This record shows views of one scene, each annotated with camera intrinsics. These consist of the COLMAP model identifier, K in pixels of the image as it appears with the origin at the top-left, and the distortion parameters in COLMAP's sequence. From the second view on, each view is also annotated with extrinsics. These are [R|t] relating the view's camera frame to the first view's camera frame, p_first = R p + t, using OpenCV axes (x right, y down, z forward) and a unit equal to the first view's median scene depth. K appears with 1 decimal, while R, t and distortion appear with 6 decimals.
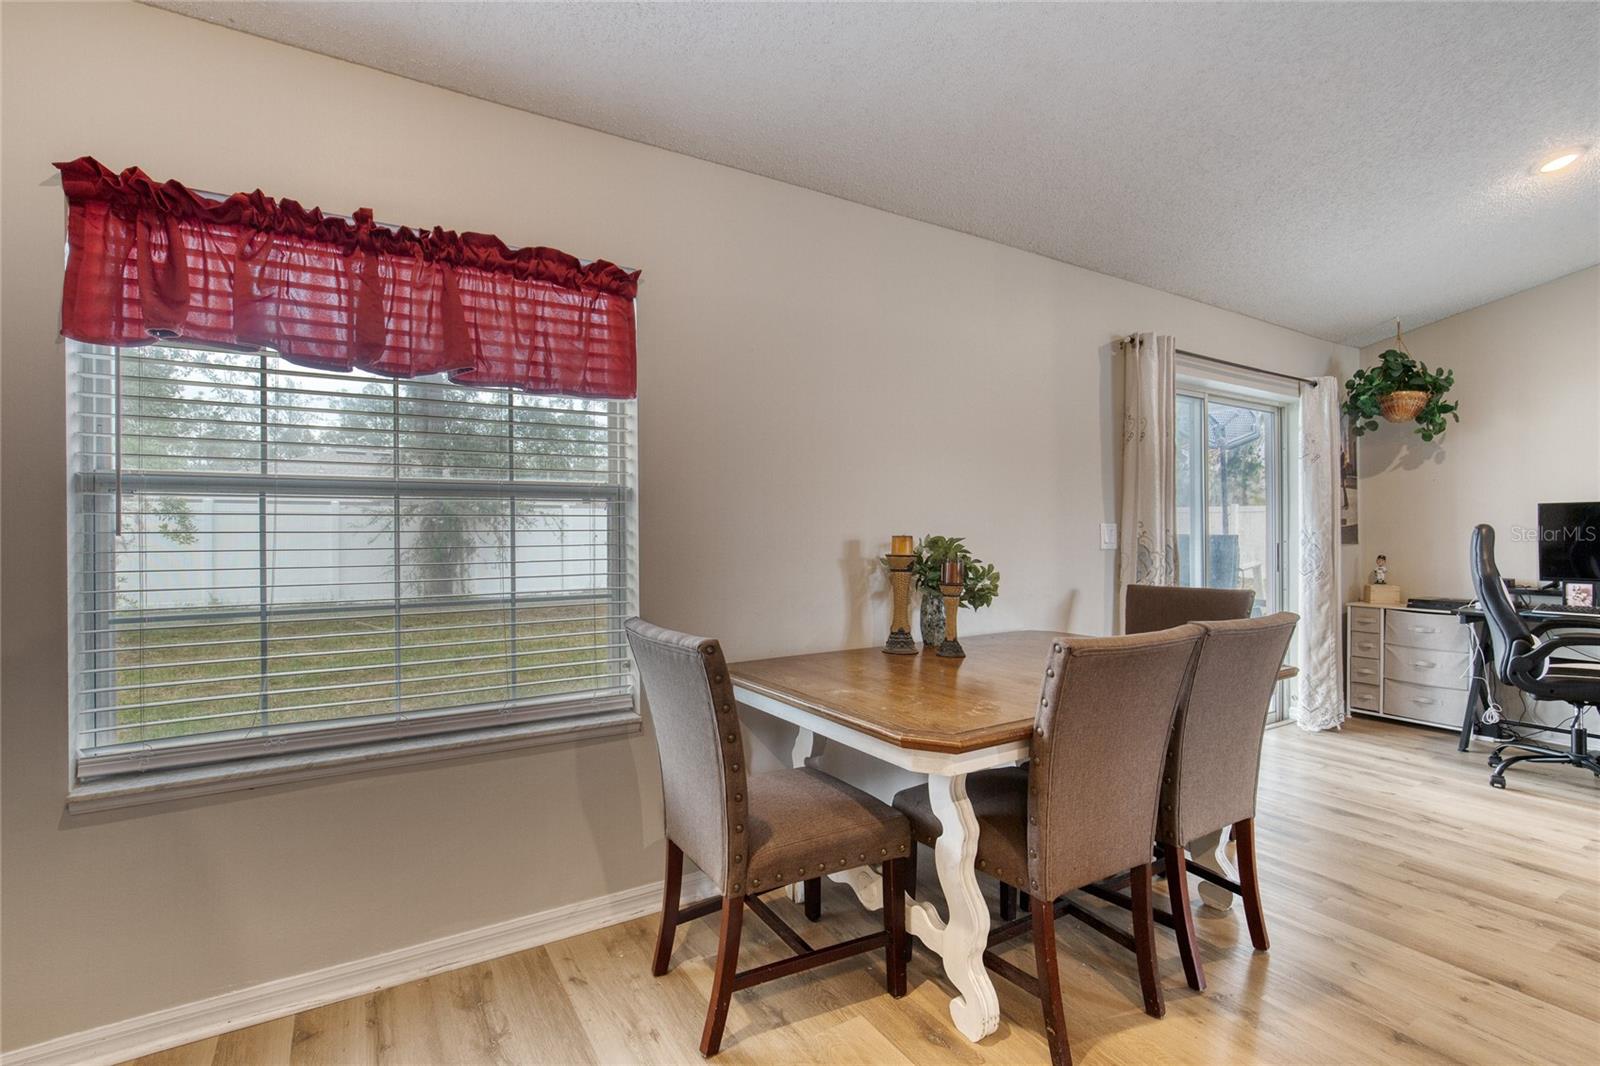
lens RADIAL K [[752.0, 0, 805.7], [0, 752.0, 534.4], [0, 0, 1]] dist [-0.011106, -0.000295]
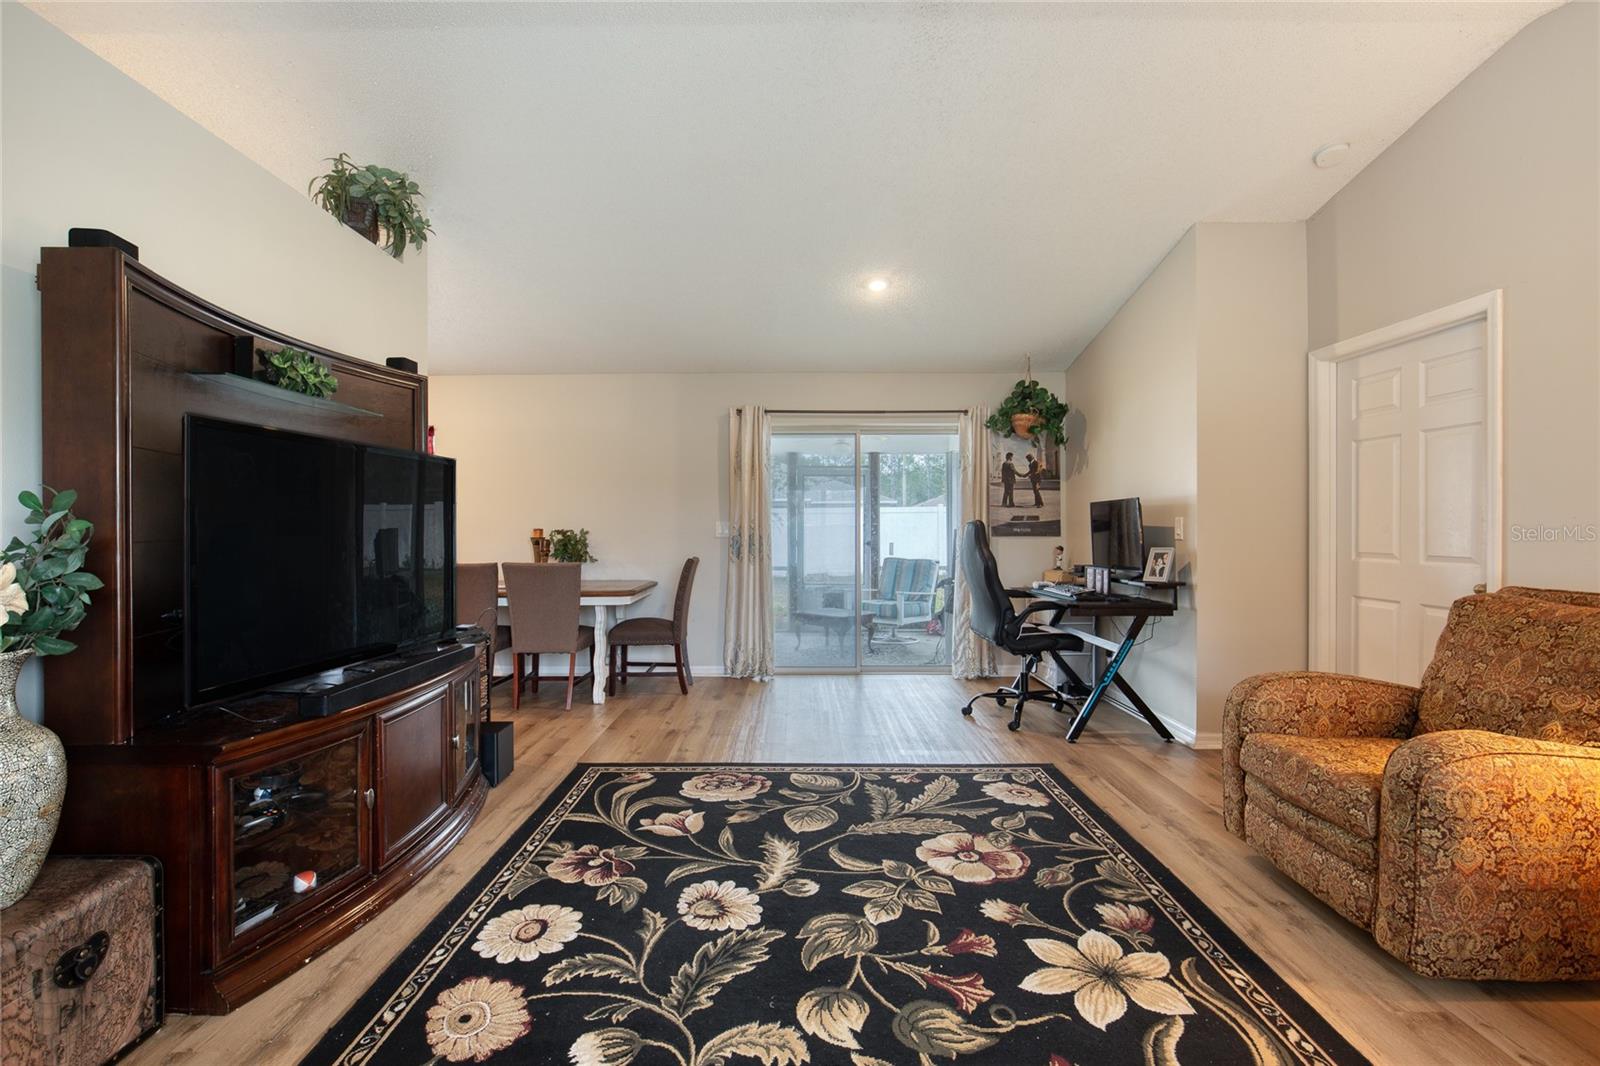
lens RADIAL K [[724.8, 0, 787.2], [0, 724.8, 532.6], [0, 0, 1]] dist [-0.023190, 0.008564]
pose [[0.848192, 0.004114, -0.529672, 2.069144], [-0.001067, 0.999981, 0.006058, -0.000387], [0.529687, -0.004573, 0.848181, -0.431529]]
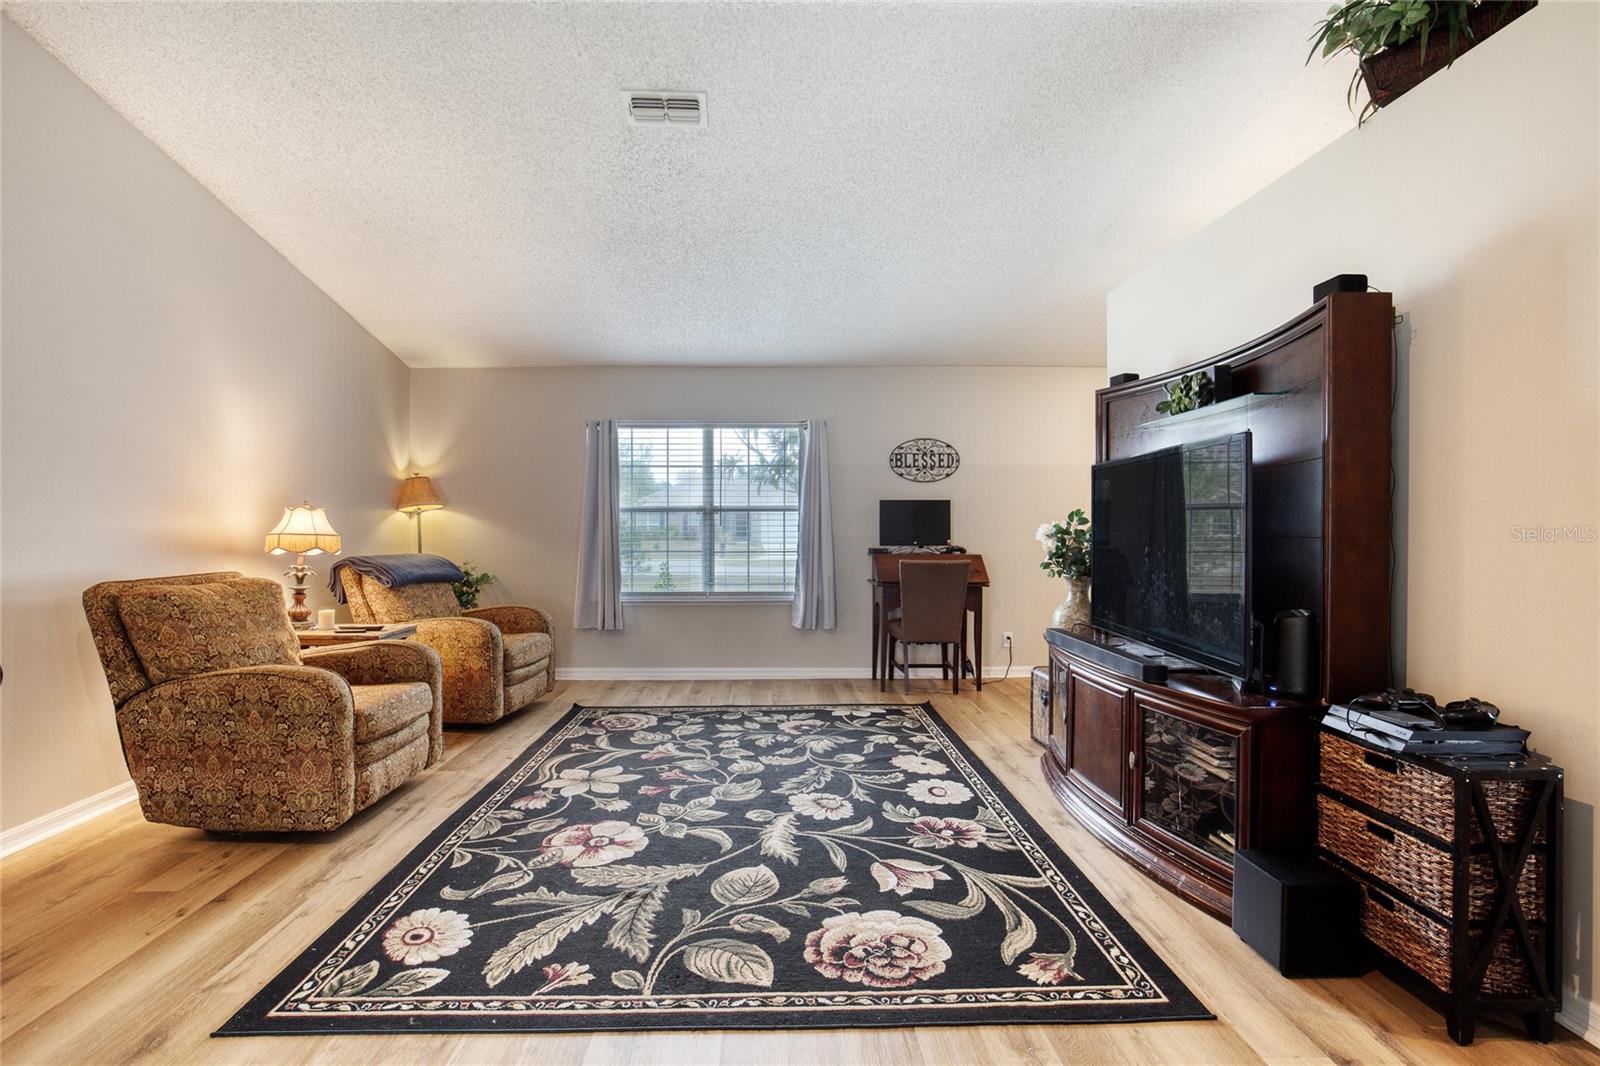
lens RADIAL K [[757.6, 0, 764.5], [0, 757.6, 534.6], [0, 0, 1]] dist [-0.022350, 0.000089]
pose [[-0.853131, -0.003897, 0.521682, 0.921632], [0.001941, 0.999941, 0.010644, -0.002112], [-0.521693, 0.010093, -0.853073, 1.448622]]
